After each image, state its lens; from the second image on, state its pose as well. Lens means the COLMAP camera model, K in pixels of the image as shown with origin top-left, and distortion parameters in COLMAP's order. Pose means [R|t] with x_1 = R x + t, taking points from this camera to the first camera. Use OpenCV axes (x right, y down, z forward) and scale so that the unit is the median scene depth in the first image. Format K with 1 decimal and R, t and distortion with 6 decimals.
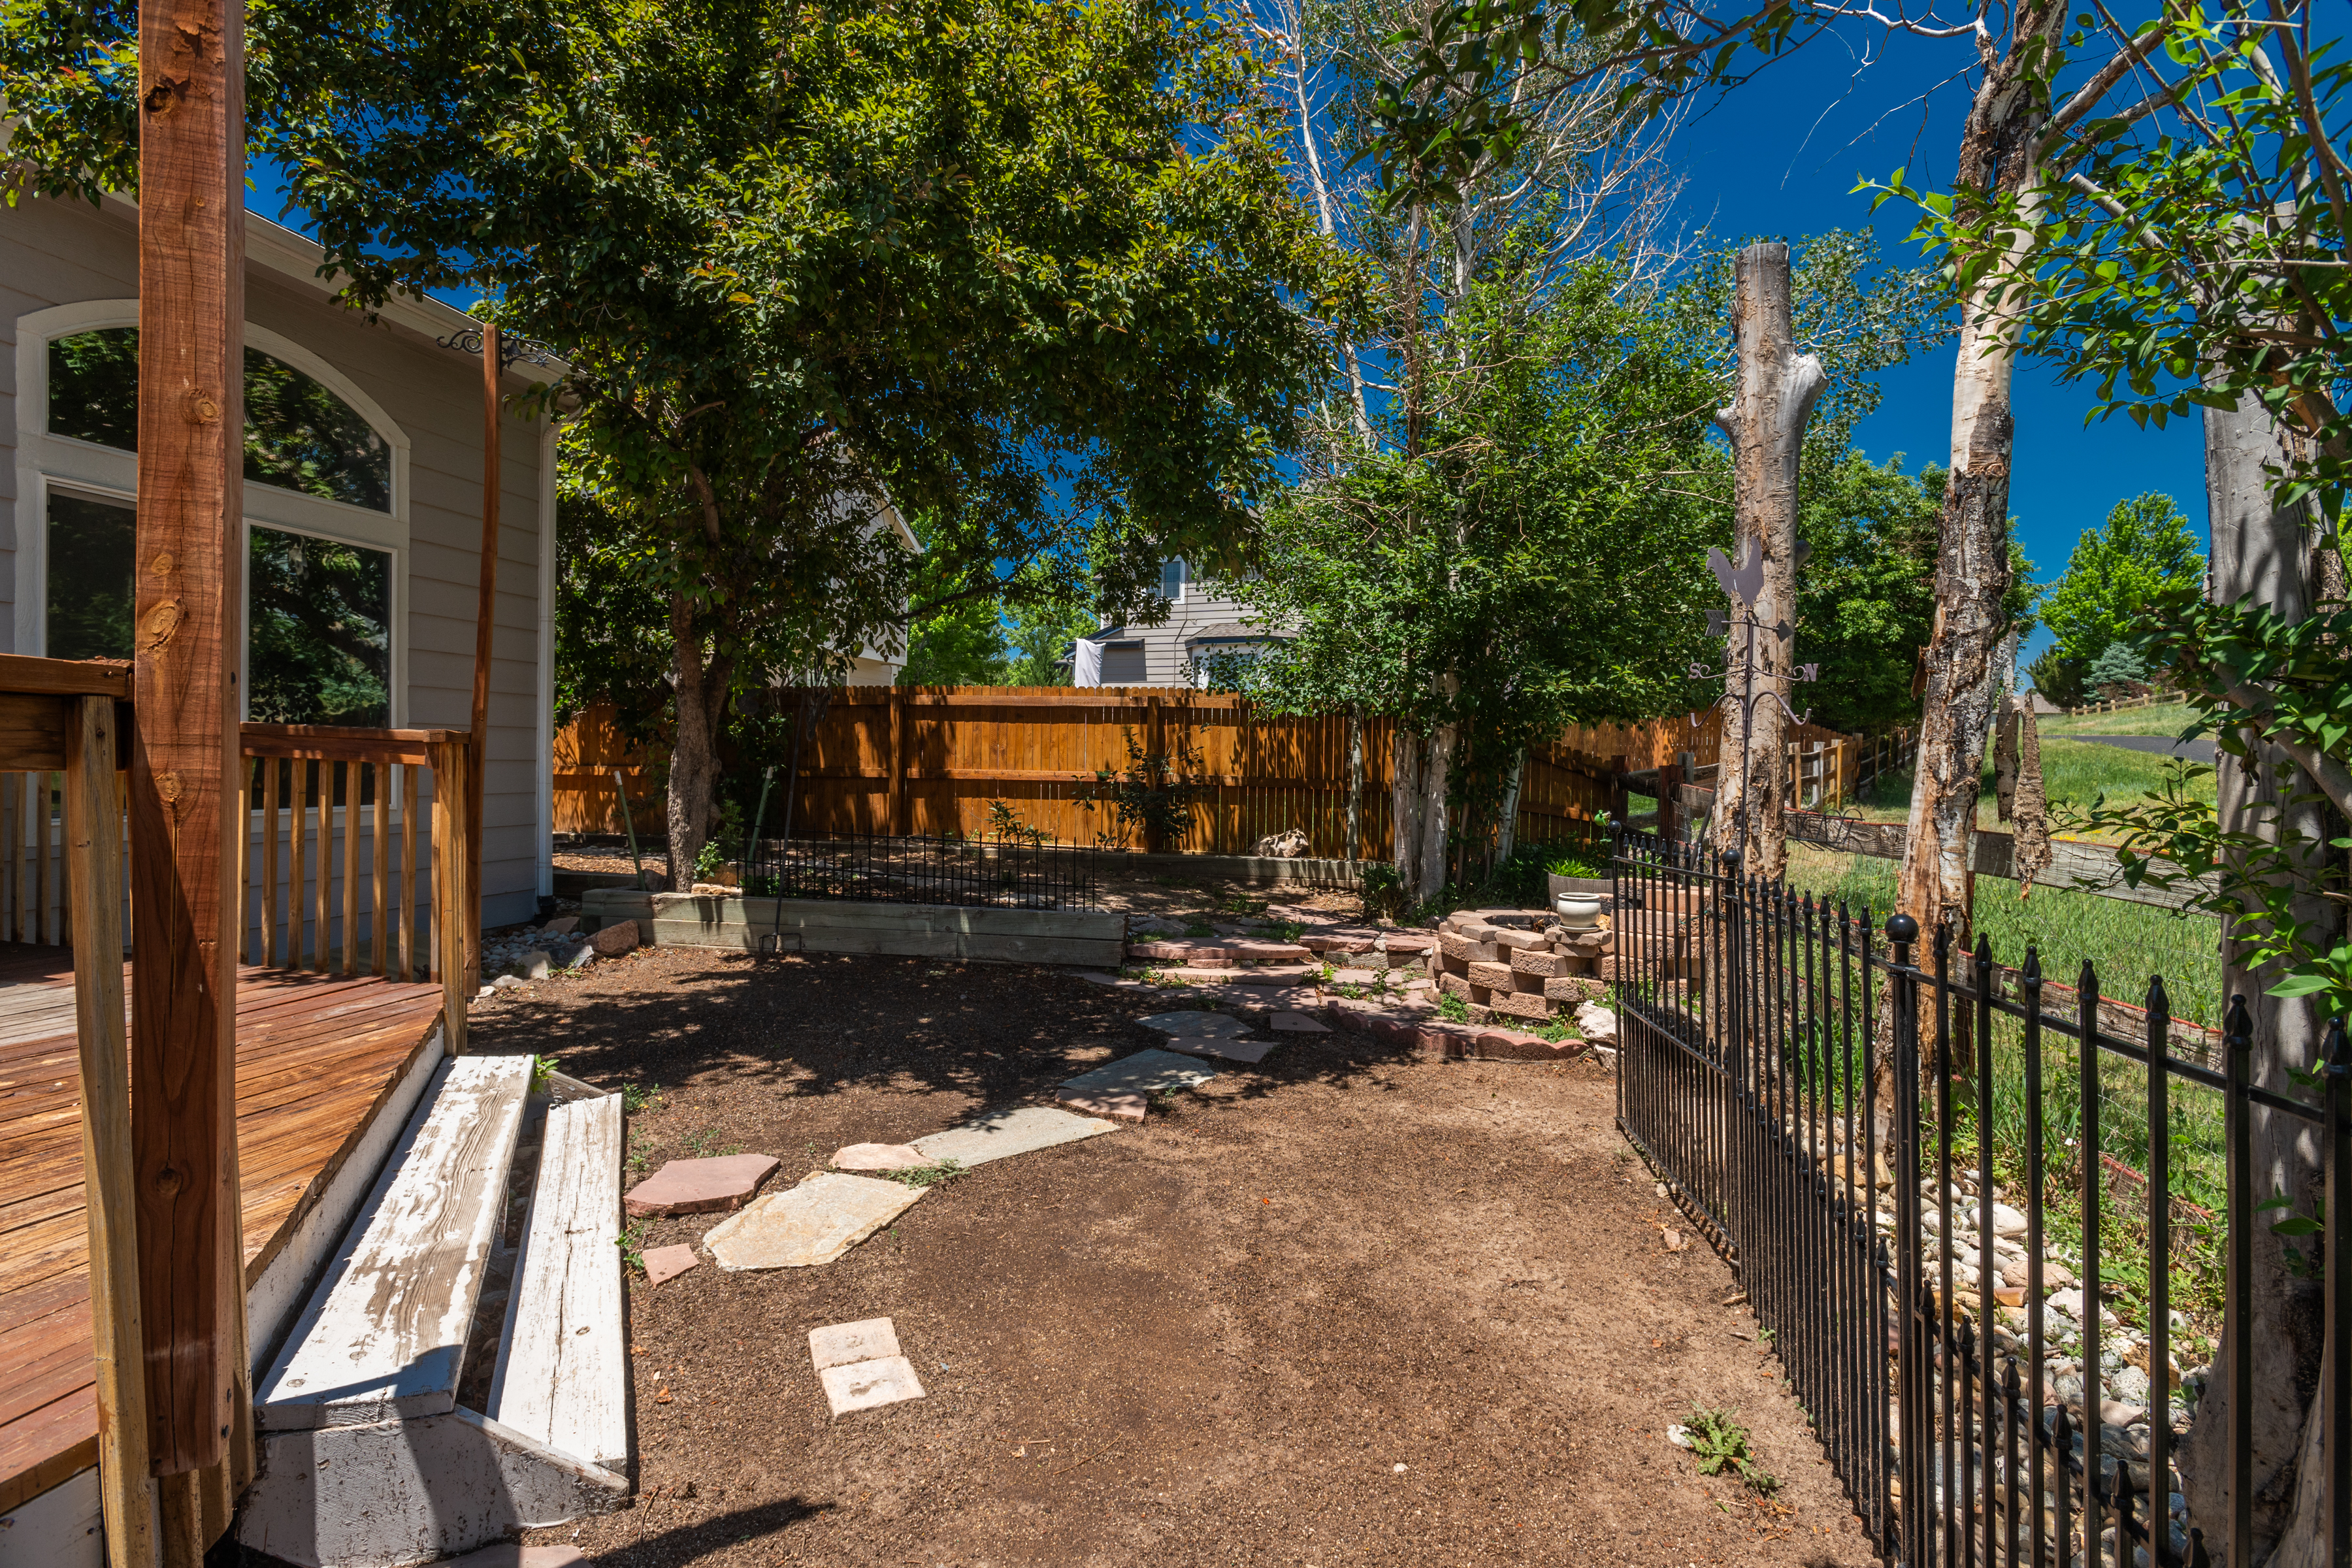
lens RADIAL K [[1163.0, 0, 1169.7], [0, 1163.0, 783.0], [0, 0, 1]] dist [-0.027549, -0.000616]
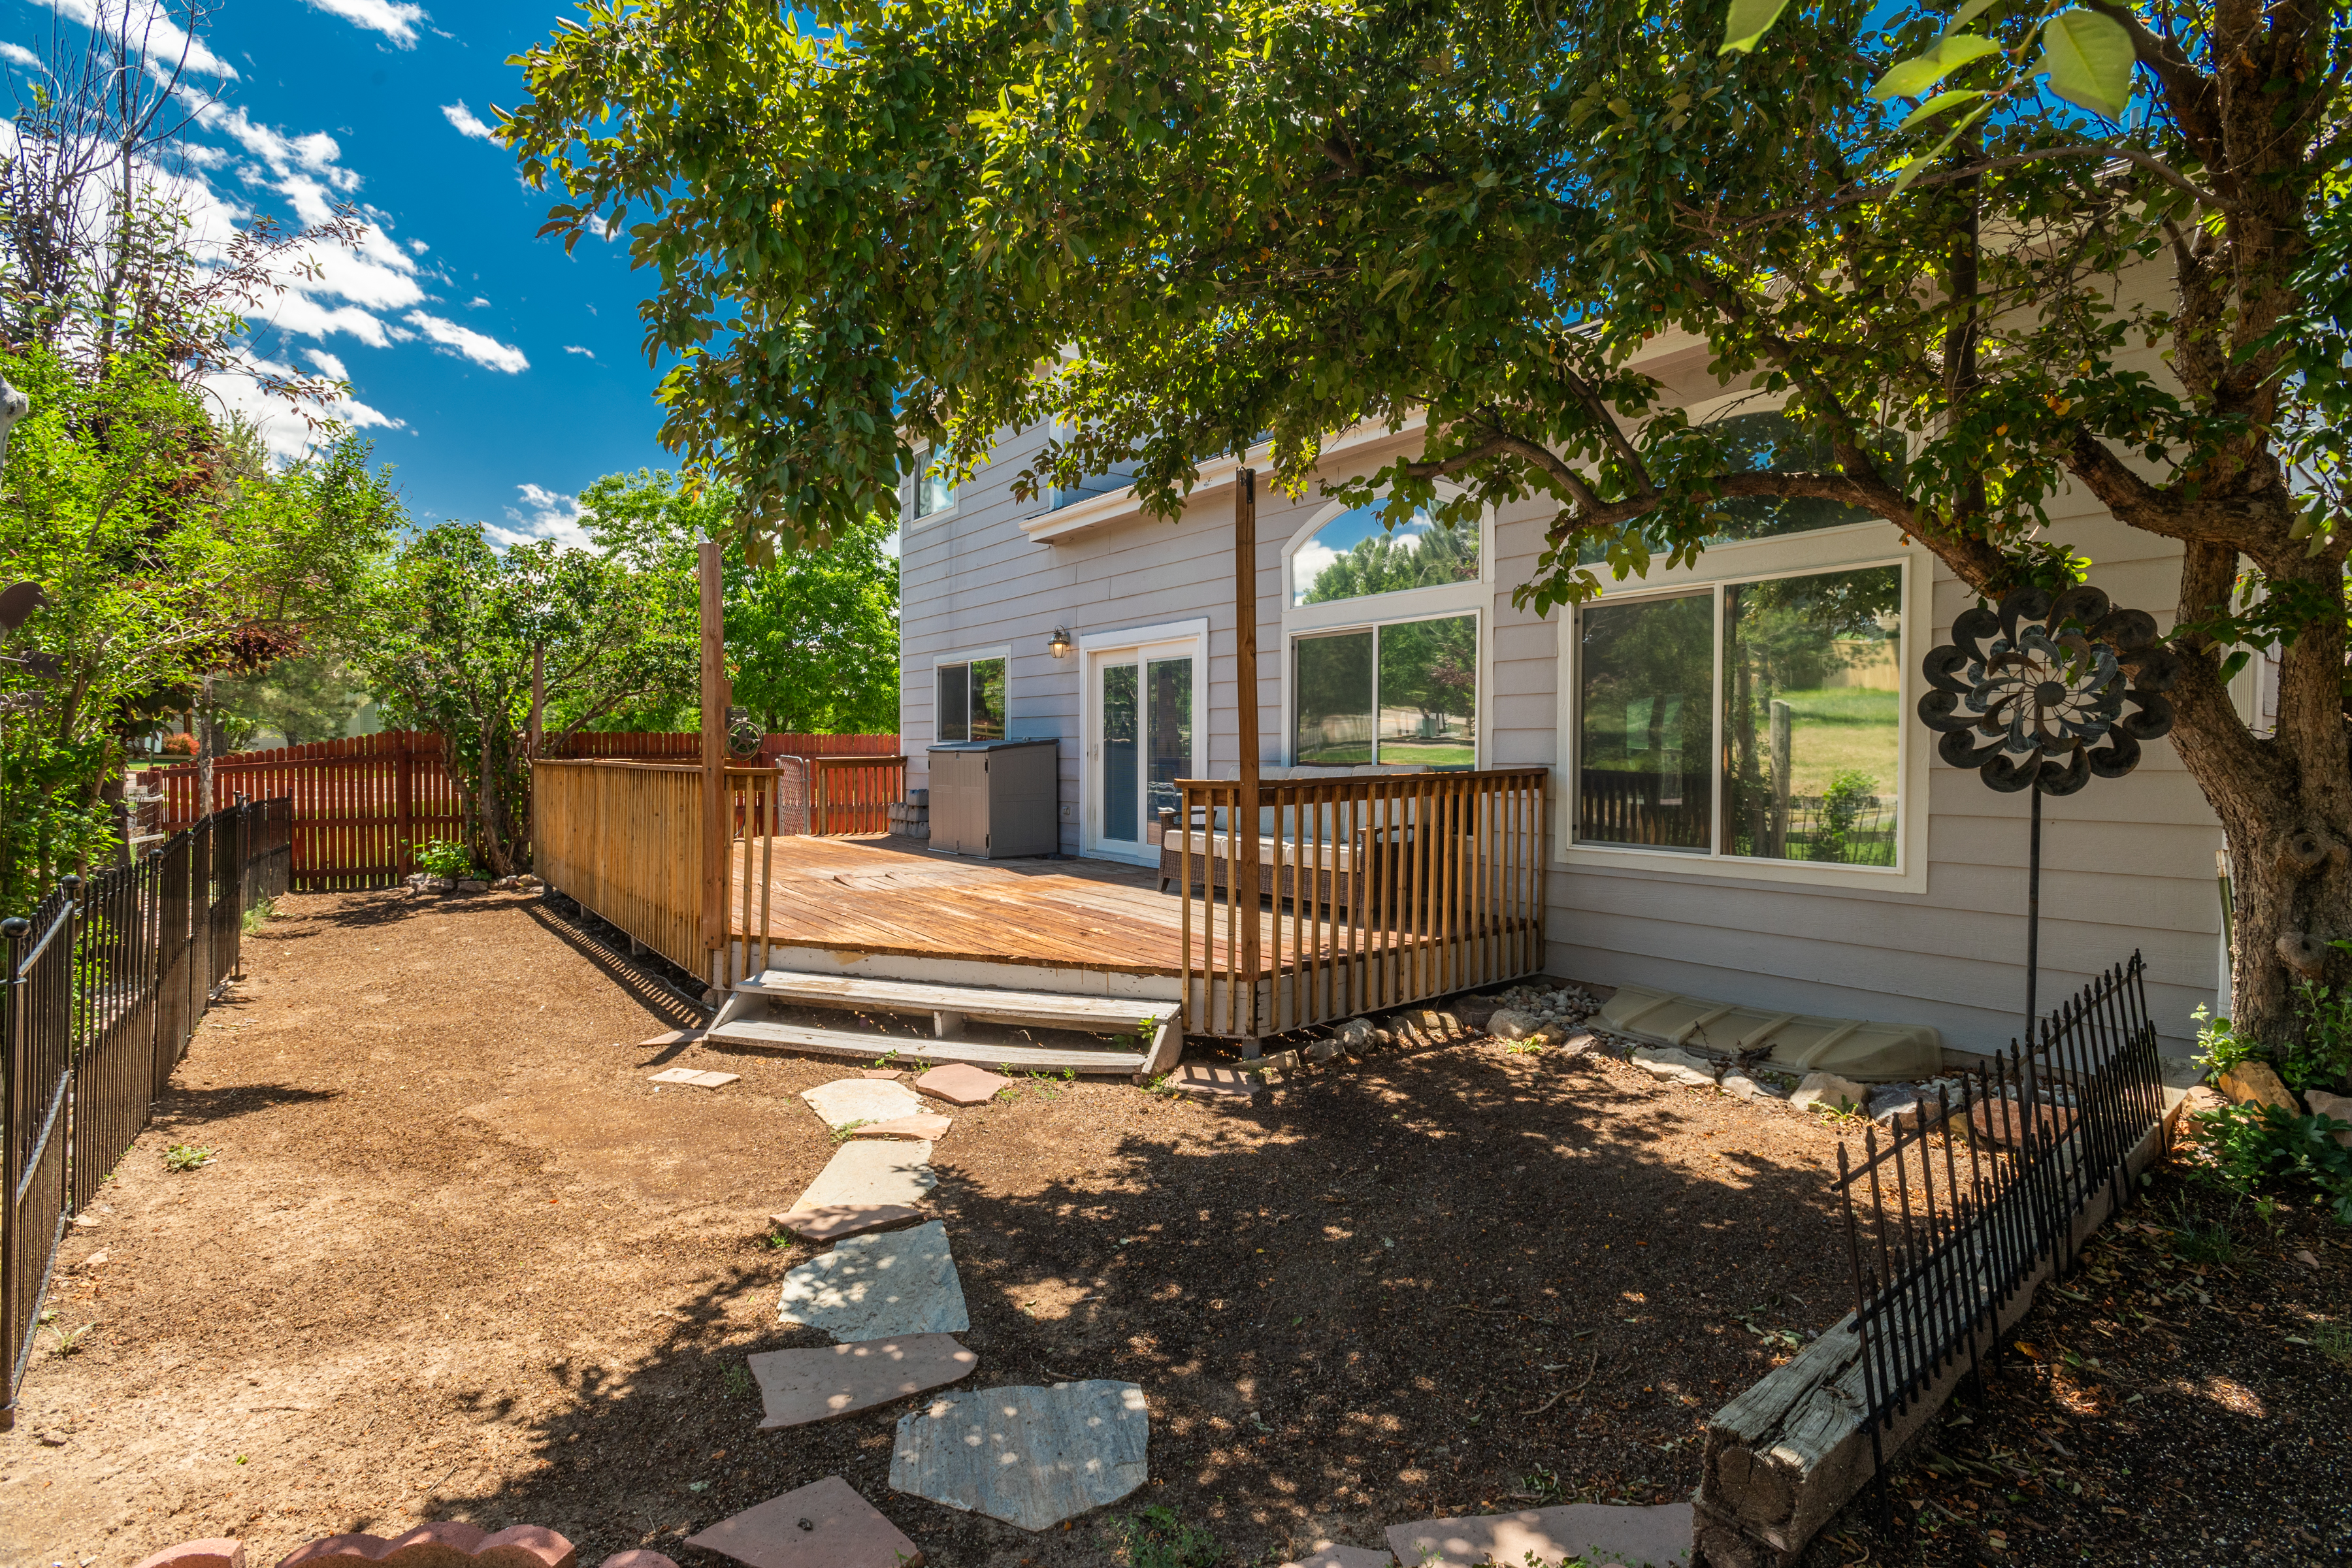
lens RADIAL K [[1116.1, 0, 1163.5], [0, 1116.1, 769.9], [0, 0, 1]] dist [0.001327, 0.000989]
pose [[-0.669007, -0.004566, -0.743242, 0.244954], [-0.024938, 0.999556, 0.016307, -0.041129], [0.742838, 0.029445, -0.668824, 1.071238]]
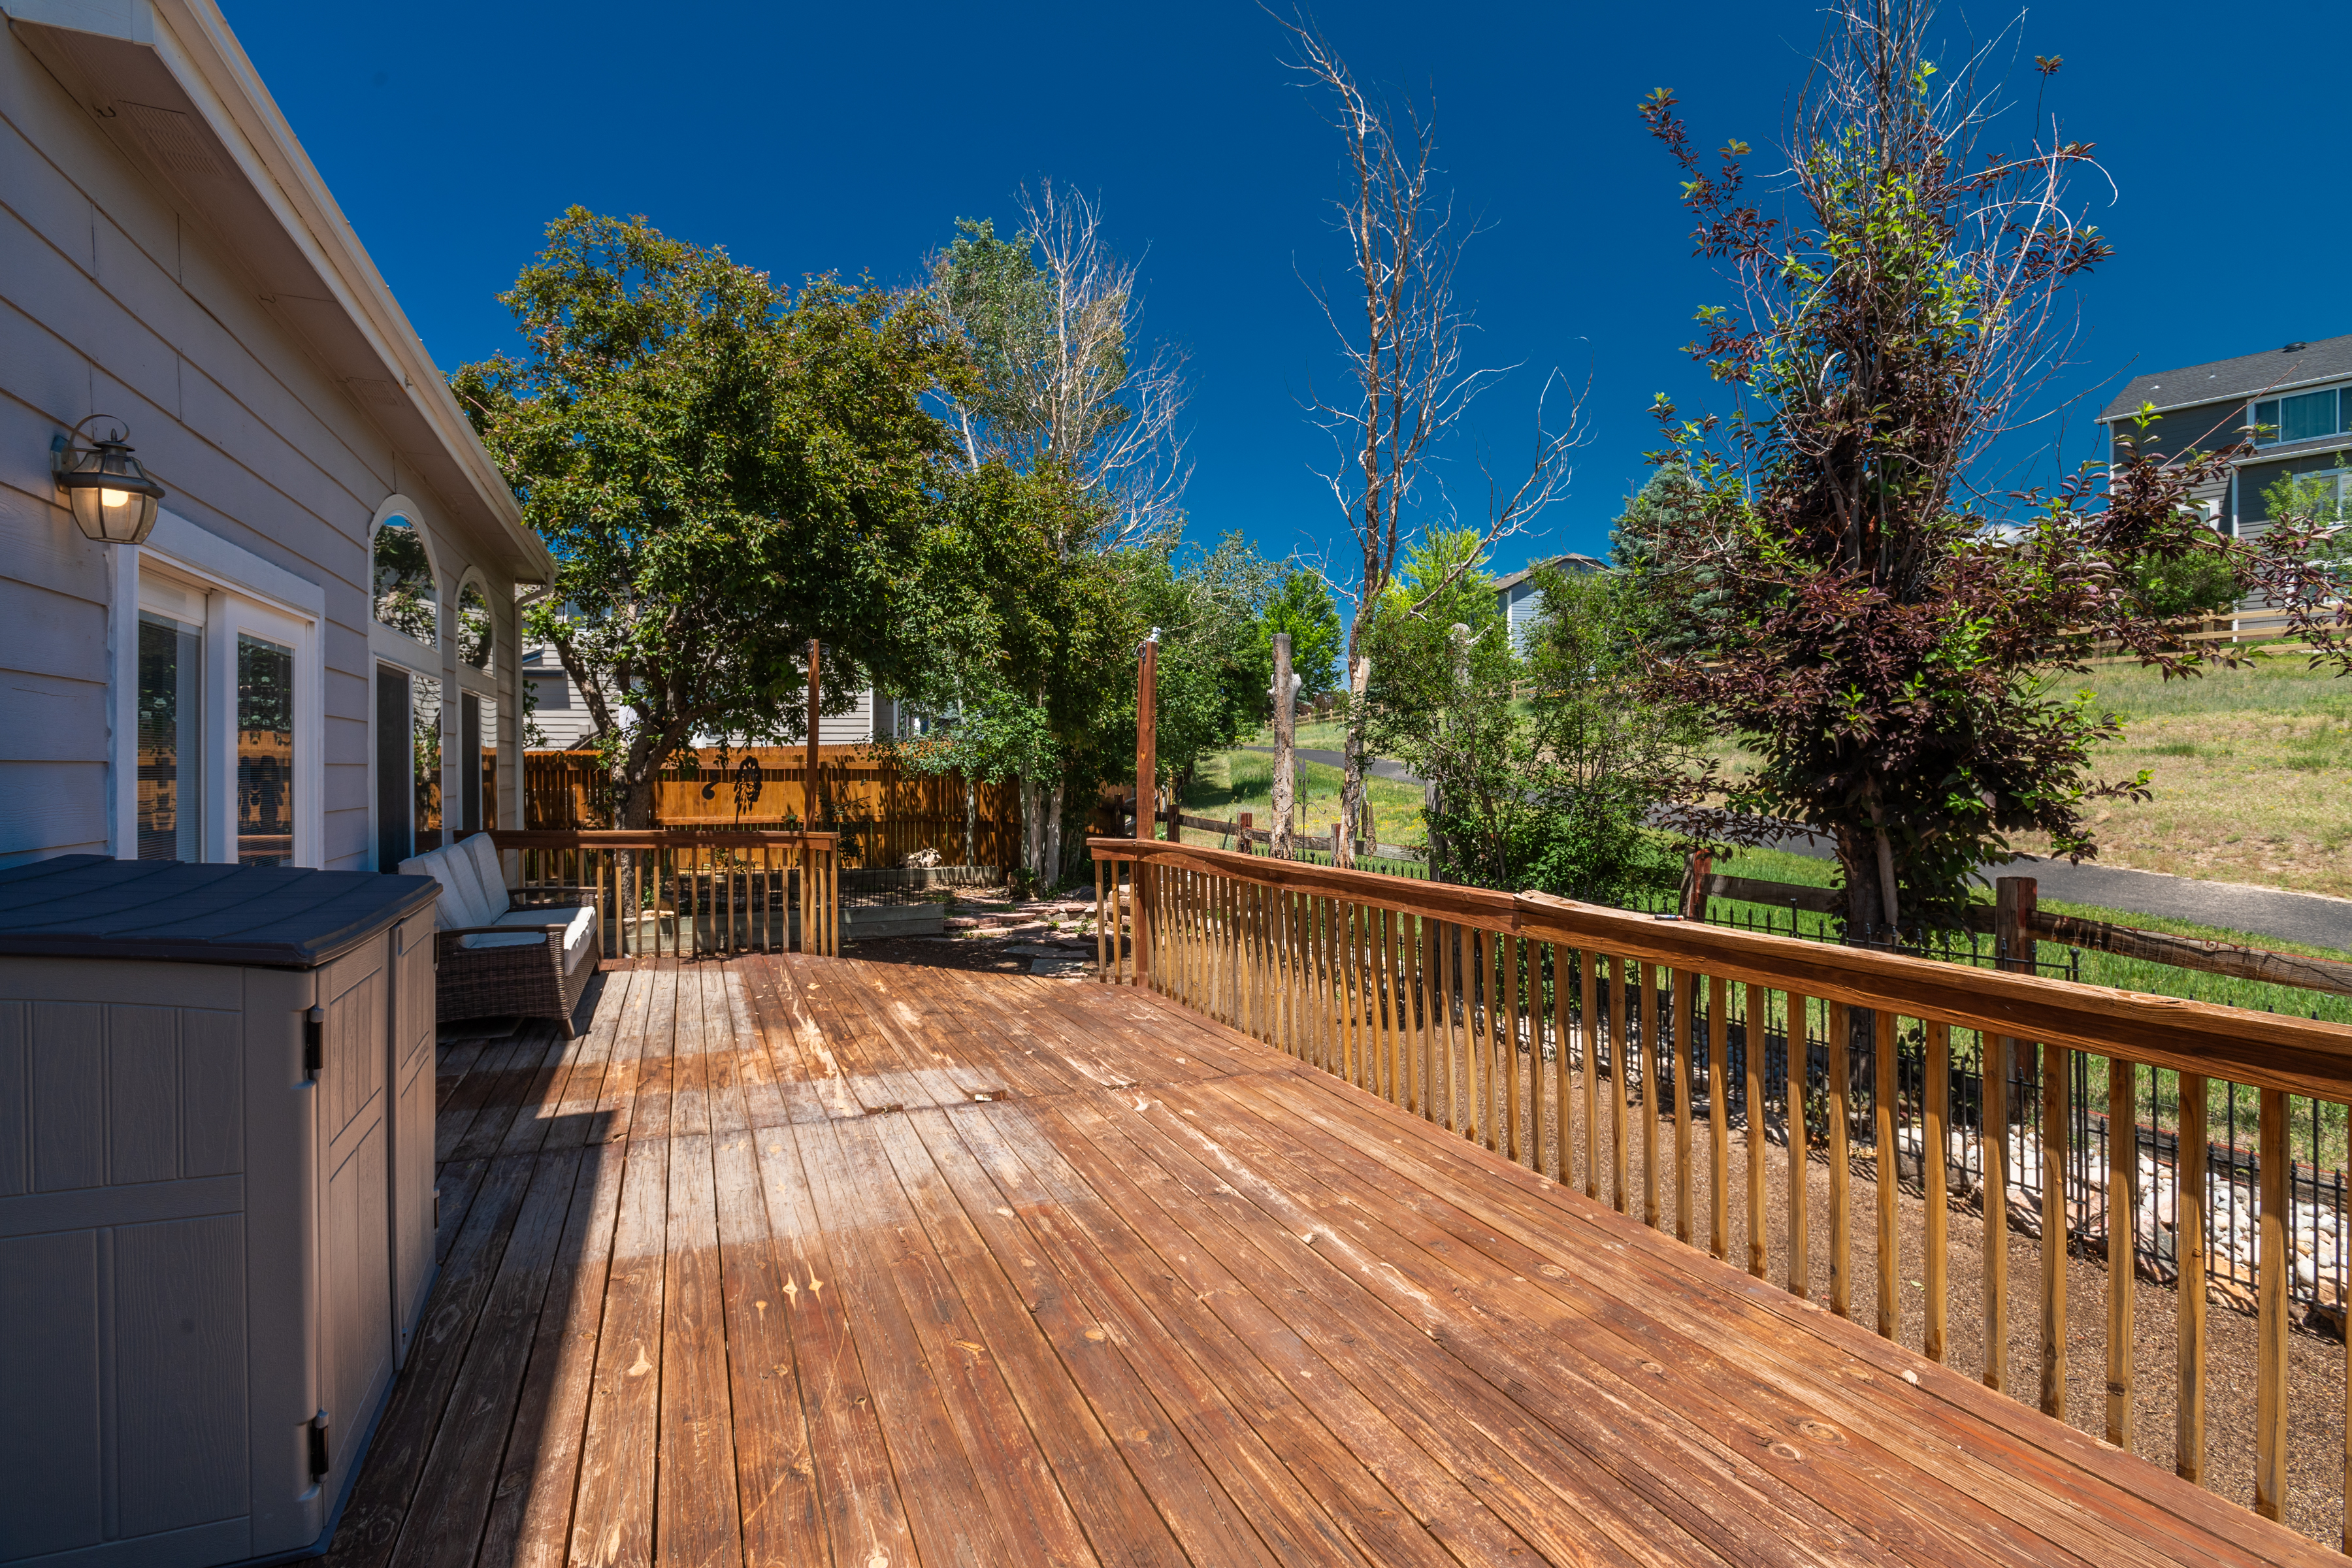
lens RADIAL K [[1163.0, 0, 1177.2], [0, 1163.0, 772.8], [0, 0, 1]] dist [-0.027549, -0.000616]
pose [[0.822275, -0.022975, 0.568626, -0.736269], [0.027681, 0.999617, 0.000359, -0.076867], [-0.568417, 0.015445, 0.822596, -0.660867]]
